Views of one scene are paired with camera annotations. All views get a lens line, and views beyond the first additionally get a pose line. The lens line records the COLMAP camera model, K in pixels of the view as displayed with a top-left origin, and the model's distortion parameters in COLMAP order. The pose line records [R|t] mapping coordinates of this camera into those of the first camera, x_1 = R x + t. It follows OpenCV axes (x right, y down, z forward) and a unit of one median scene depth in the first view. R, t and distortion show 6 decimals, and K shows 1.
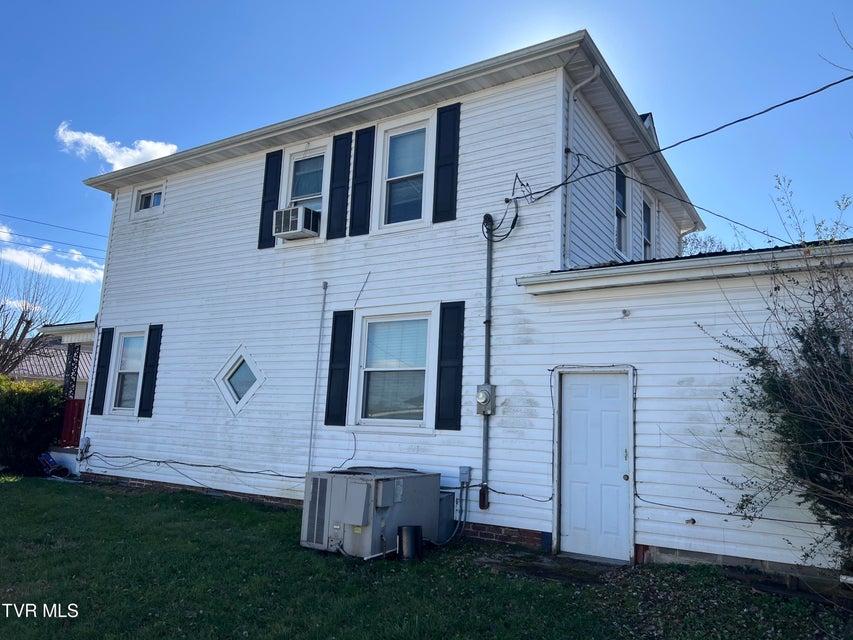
lens RADIAL K [[651.6, 0, 426.5], [0, 651.6, 320.0], [0, 0, 1]] dist [0.097080, -0.164307]
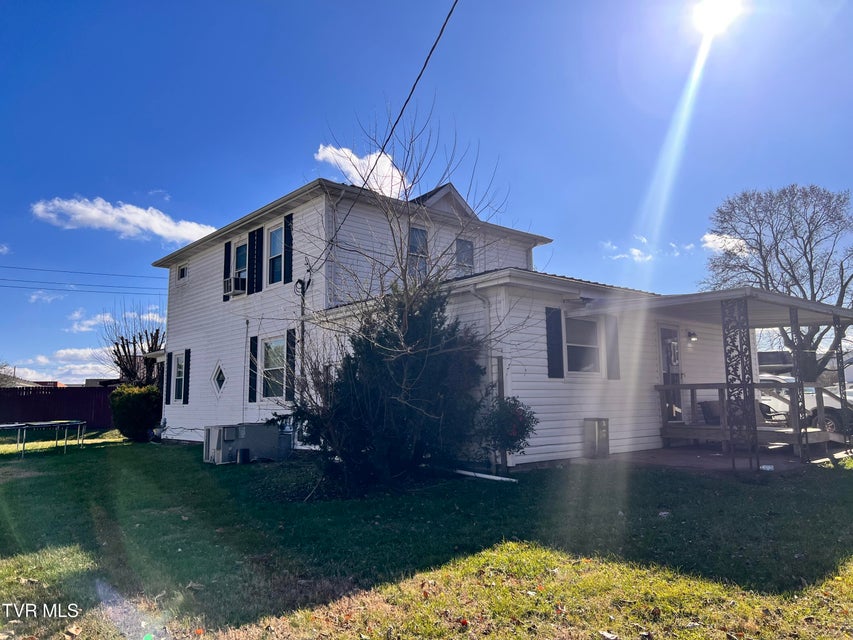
lens RADIAL K [[651.6, 0, 426.5], [0, 651.6, 320.0], [0, 0, 1]] dist [0.097080, -0.164307]
pose [[0.956523, -0.095177, -0.275690, 0.767407], [0.103639, 0.994482, 0.016255, -0.037007], [0.272622, -0.044120, 0.961109, -0.530079]]
